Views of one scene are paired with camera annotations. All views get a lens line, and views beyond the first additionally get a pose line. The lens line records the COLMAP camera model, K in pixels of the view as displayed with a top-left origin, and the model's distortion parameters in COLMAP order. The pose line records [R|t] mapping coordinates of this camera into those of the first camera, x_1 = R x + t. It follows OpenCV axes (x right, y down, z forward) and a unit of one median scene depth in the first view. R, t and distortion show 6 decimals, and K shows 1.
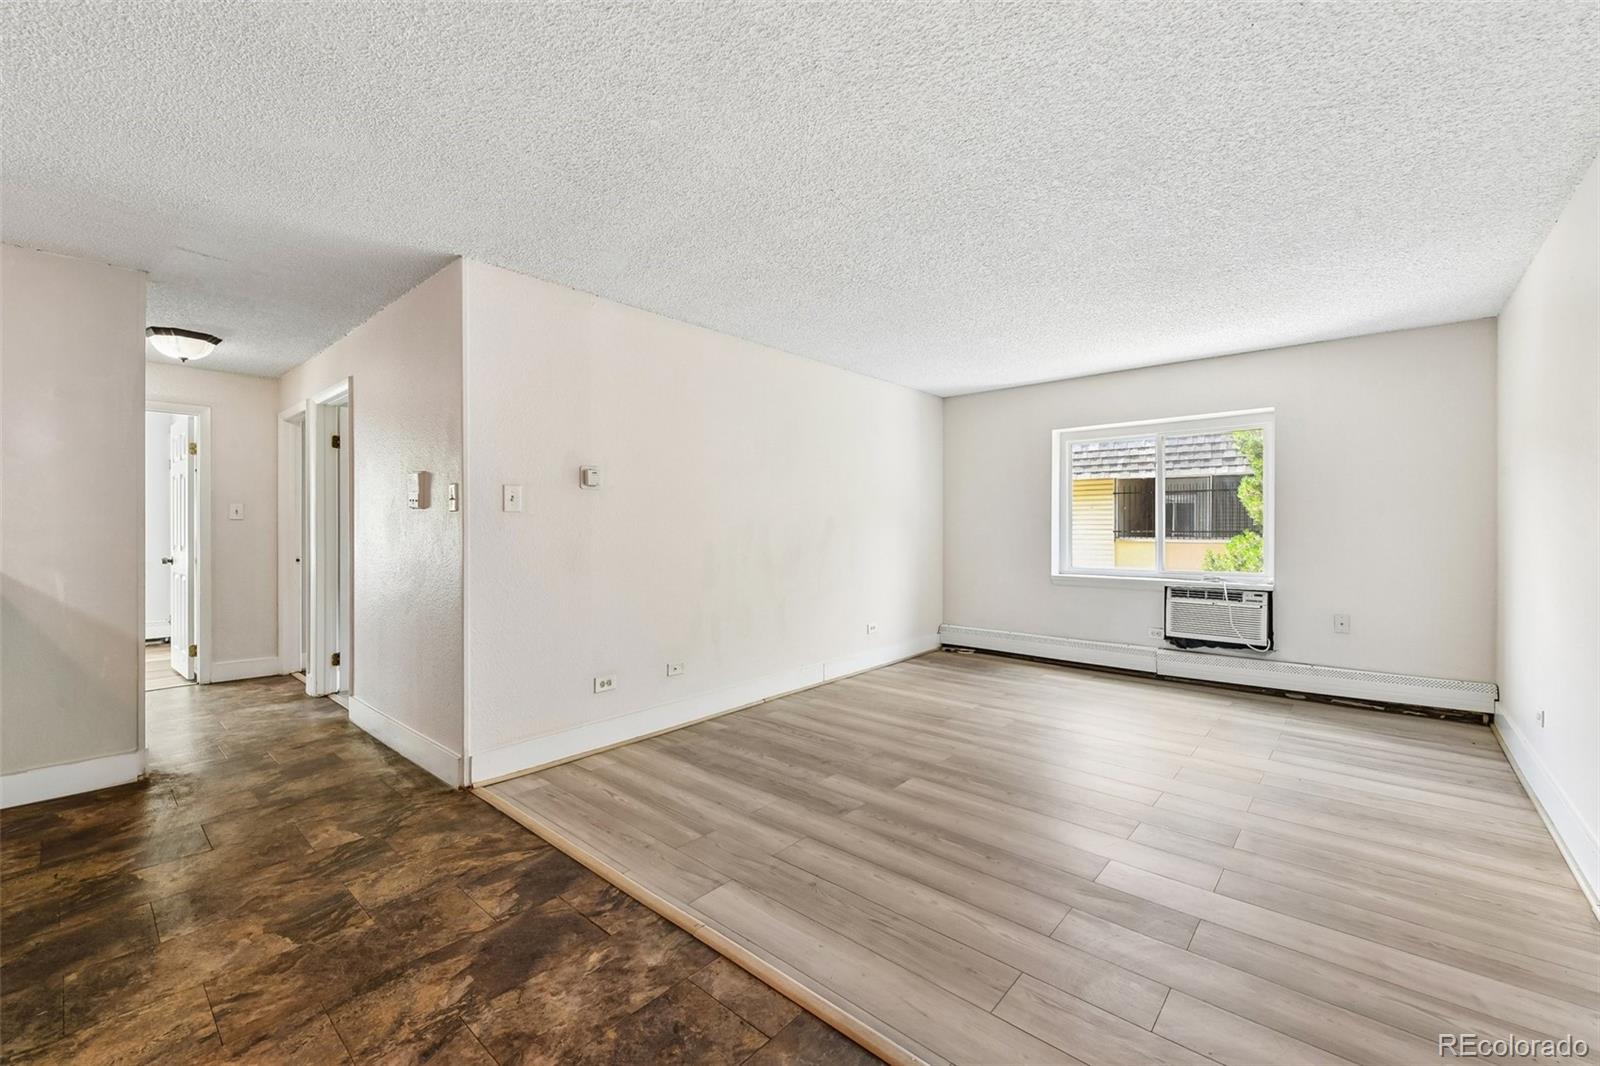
lens RADIAL K [[650.4, 0, 808.3], [0, 650.4, 524.3], [0, 0, 1]] dist [0.014648, -0.006989]
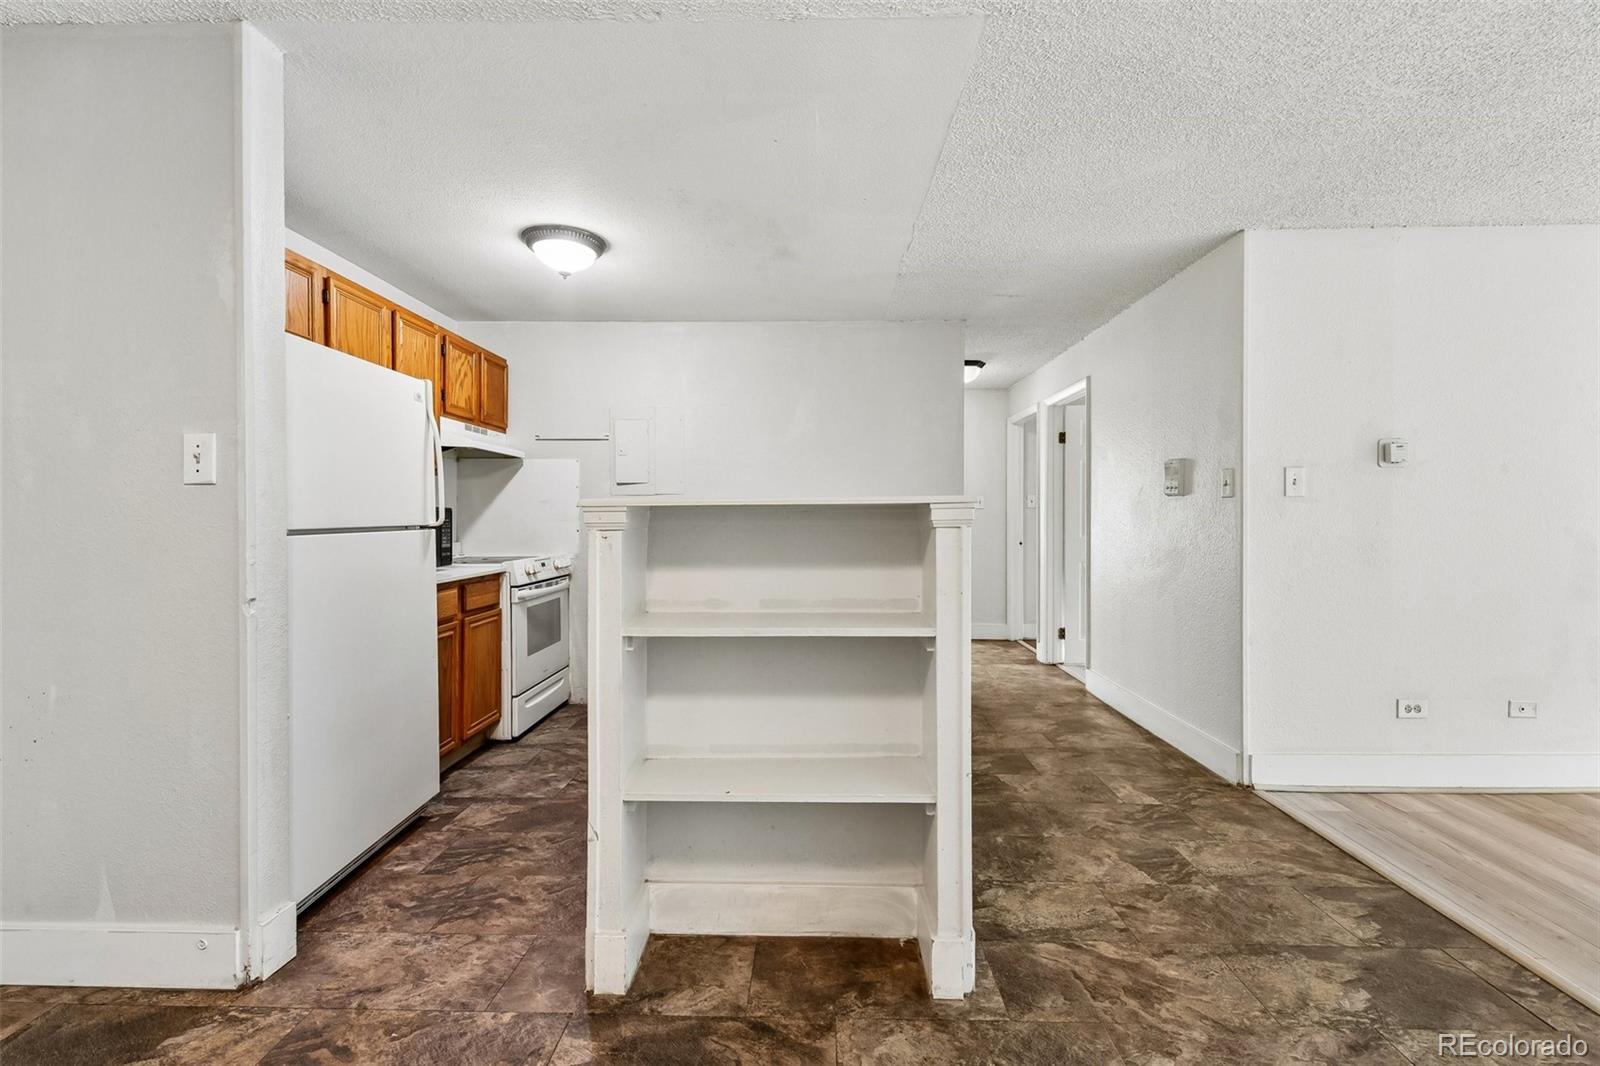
lens RADIAL K [[695.3, 0, 803.5], [0, 695.3, 521.1], [0, 0, 1]] dist [0.014346, -0.005425]
pose [[0.641734, 0.006448, -0.766900, -0.172436], [0.002847, 0.999938, 0.010790, 0.002341], [0.766922, -0.009108, 0.641676, -0.165977]]
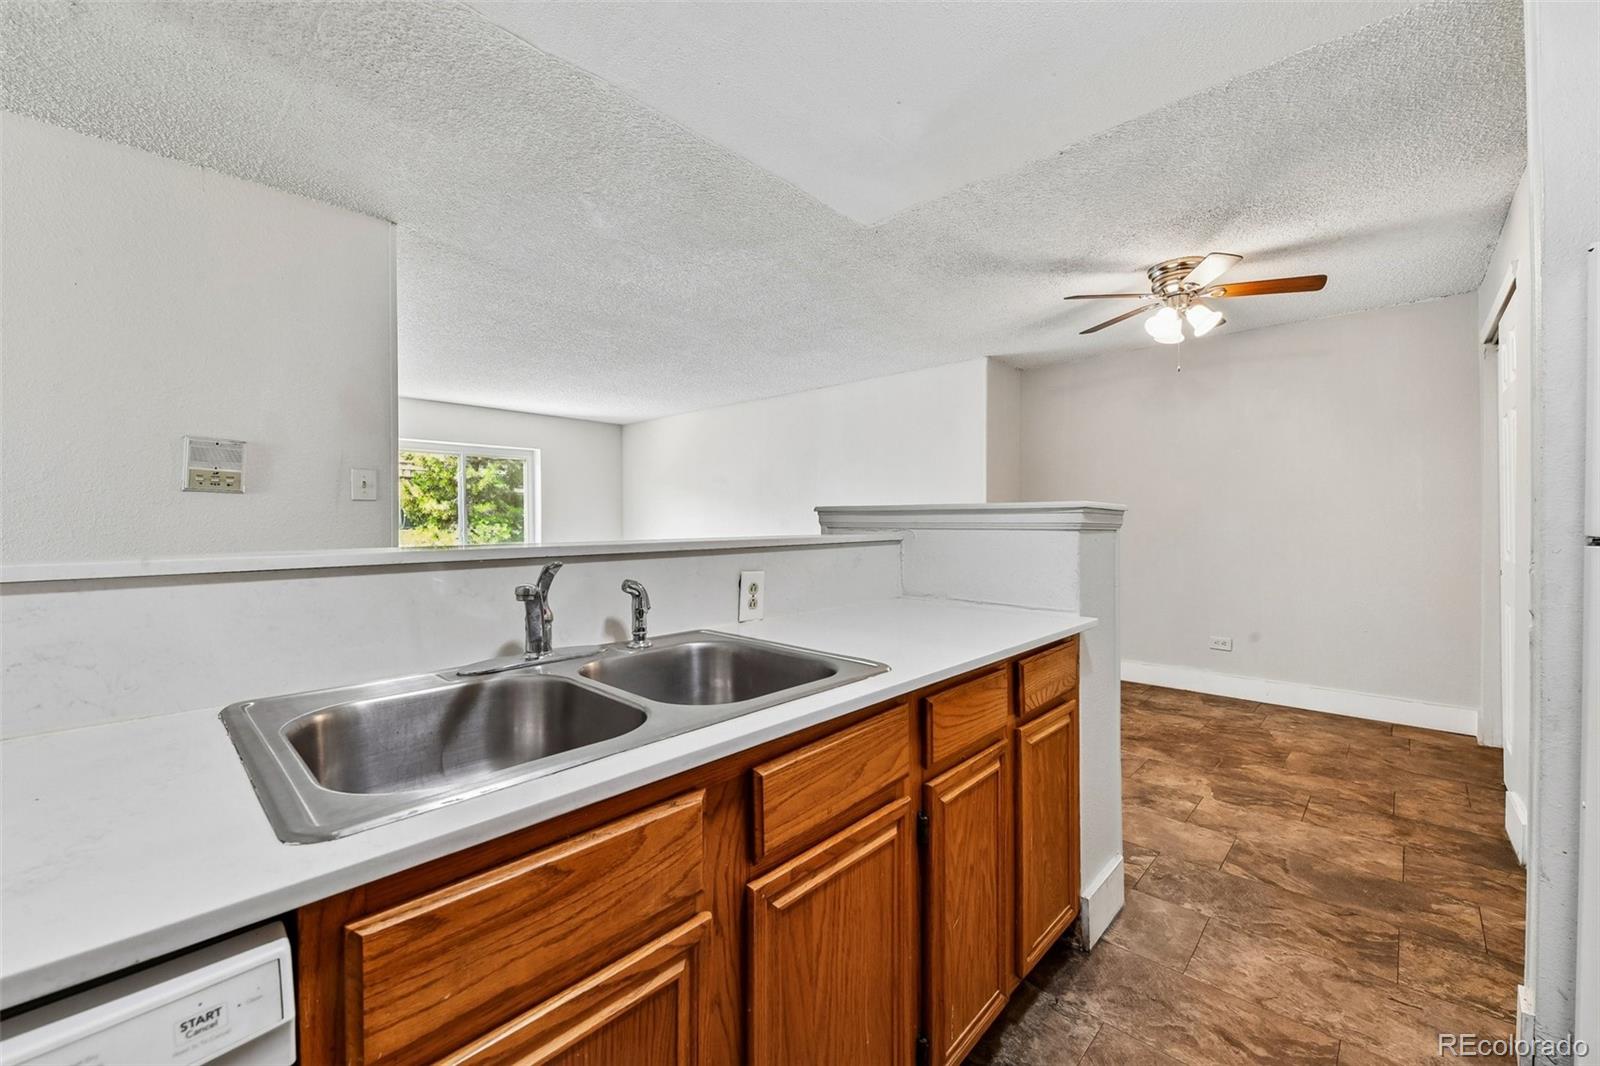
lens RADIAL K [[637.7, 0, 812.9], [0, 637.7, 520.2], [0, 0, 1]] dist [0.013049, -0.007731]
pose [[0.024835, 0.000102, 0.999692, -1.548208], [0.000045, 1.000000, -0.000103, 0.005262], [-0.999692, 0.000047, 0.024835, 0.433403]]
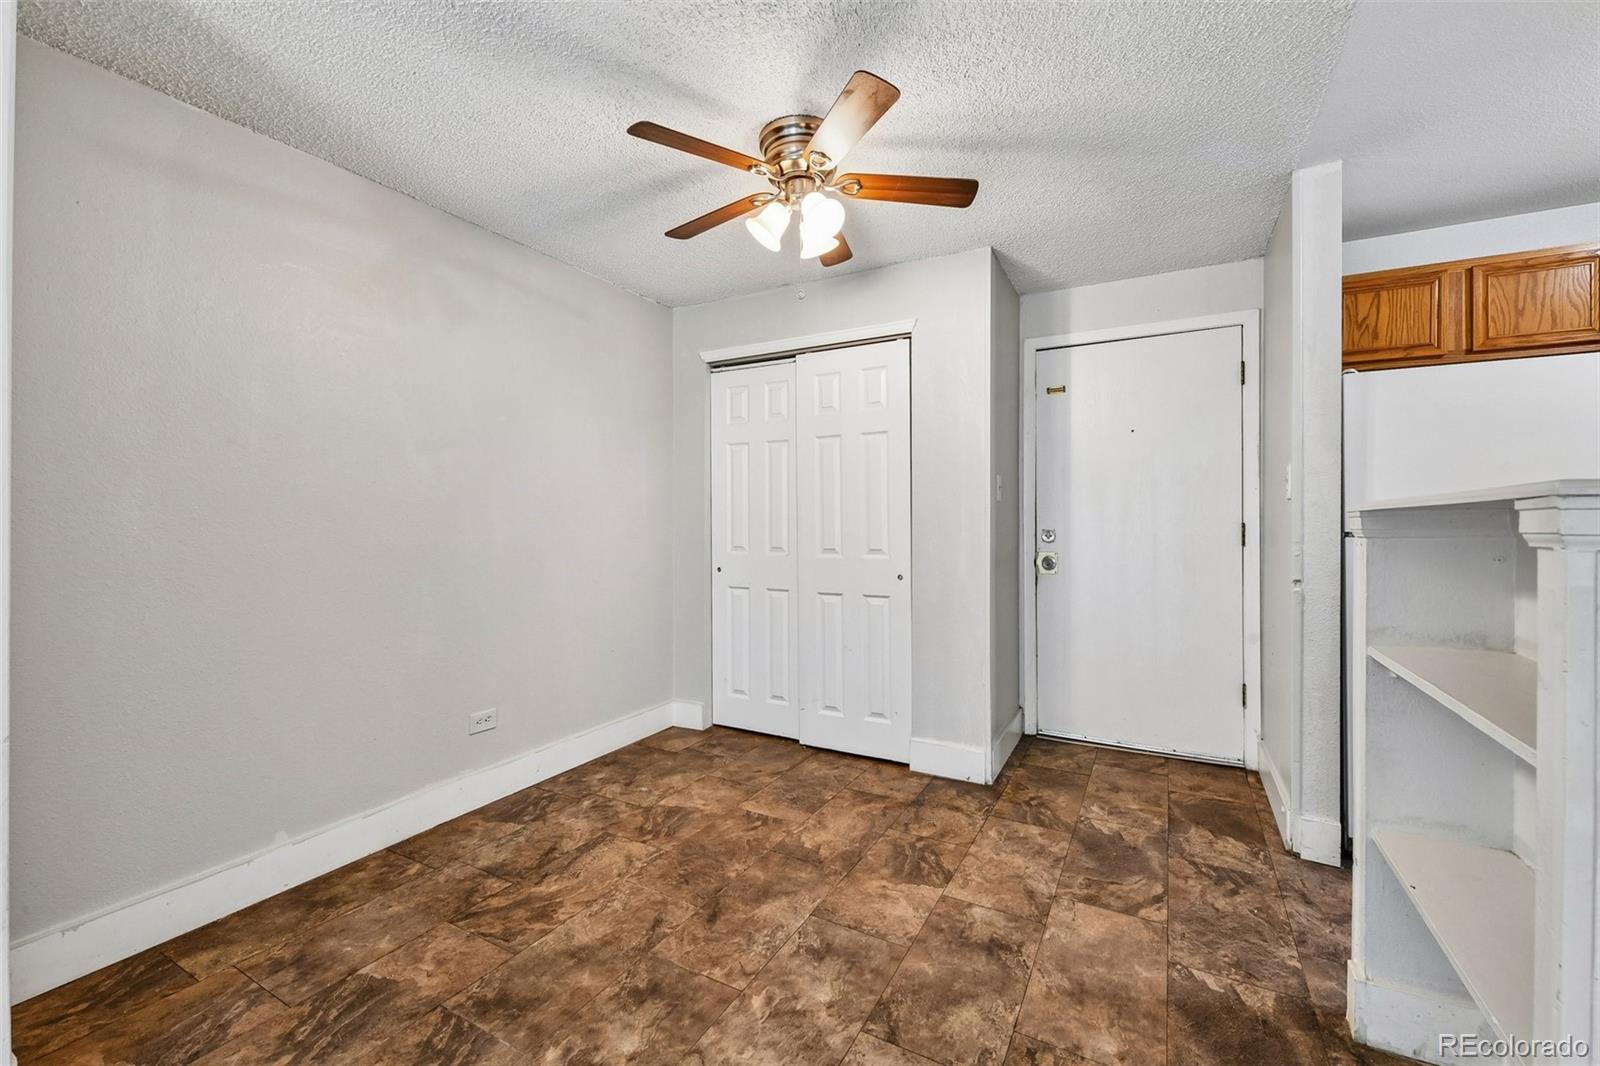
lens RADIAL K [[650.4, 0, 806.8], [0, 650.4, 521.1], [0, 0, 1]] dist [0.014648, -0.006989]
pose [[-0.977351, 0.002760, -0.211609, -0.197366], [0.003096, 0.999994, -0.001256, 0.002431], [0.211604, -0.001883, -0.977354, 0.561594]]
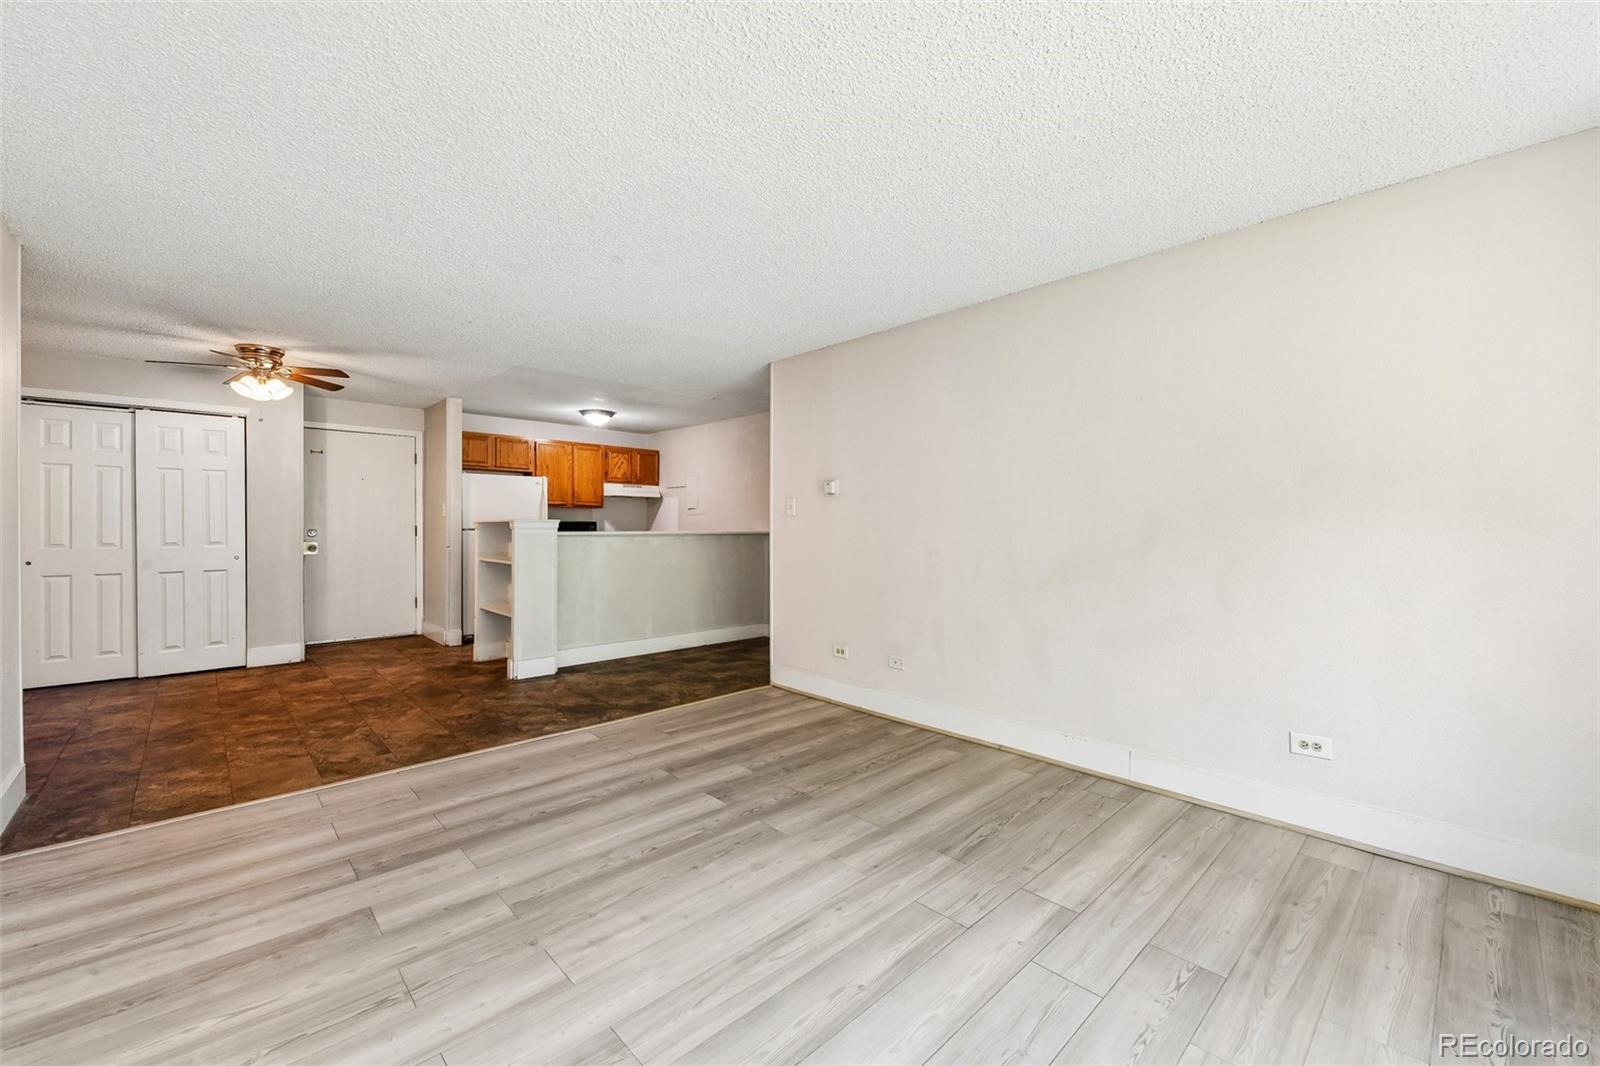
lens RADIAL K [[637.7, 0, 813.0], [0, 637.7, 526.6], [0, 0, 1]] dist [0.013049, -0.007731]
pose [[-0.086403, 0.005974, -0.996242, 1.192999], [0.000382, 0.999982, 0.005963, -0.004008], [0.996260, 0.000134, -0.086404, 1.377978]]
